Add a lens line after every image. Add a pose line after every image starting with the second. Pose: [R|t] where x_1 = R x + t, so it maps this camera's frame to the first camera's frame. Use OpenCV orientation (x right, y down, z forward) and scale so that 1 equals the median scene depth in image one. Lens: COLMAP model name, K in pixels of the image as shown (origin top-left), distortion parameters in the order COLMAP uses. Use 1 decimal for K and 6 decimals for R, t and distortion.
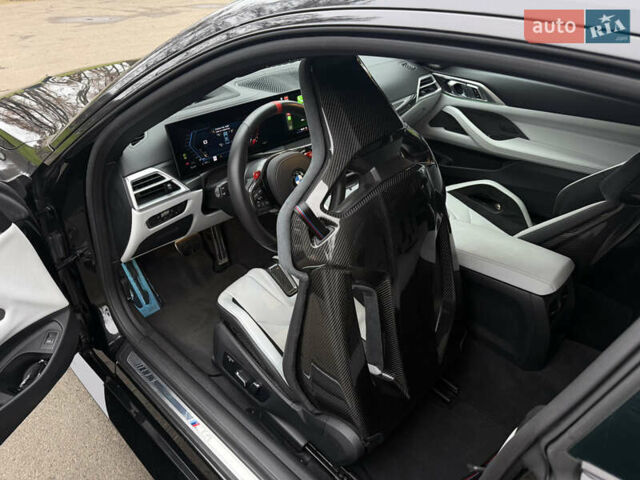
lens RADIAL K [[453.6, 0, 316.3], [0, 453.6, 244.2], [0, 0, 1]] dist [0.054541, -0.063425]
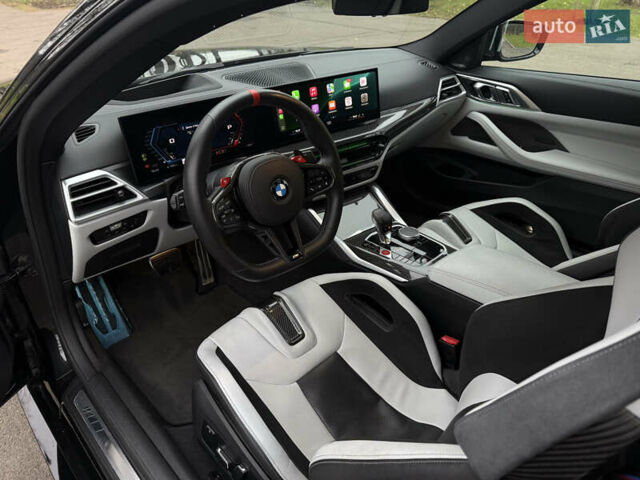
lens RADIAL K [[453.6, 0, 319.0], [0, 453.6, 244.1], [0, 0, 1]] dist [0.054541, -0.063425]
pose [[0.998670, 0.033945, -0.038794, 0.043396], [-0.035004, 0.999024, -0.026950, -0.019770], [0.037841, 0.028272, 0.998884, 0.148543]]
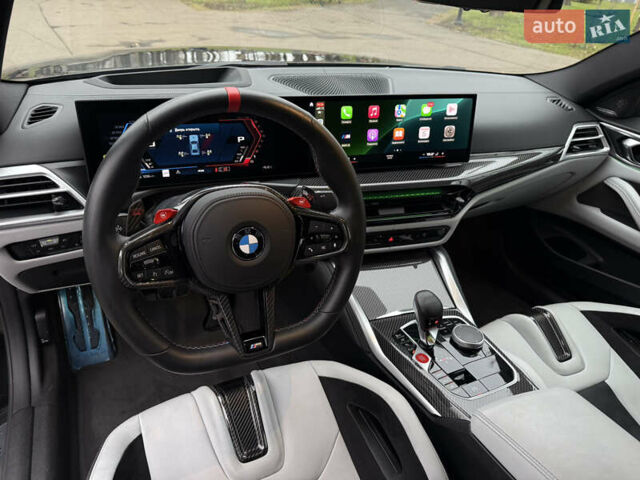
lens RADIAL K [[453.6, 0, 320.8], [0, 453.6, 243.2], [0, 0, 1]] dist [0.054541, -0.063425]
pose [[0.932022, 0.247711, -0.264527, 0.120341], [-0.266529, 0.963109, -0.037193, -0.100981], [0.245555, 0.105169, 0.963661, 0.364029]]
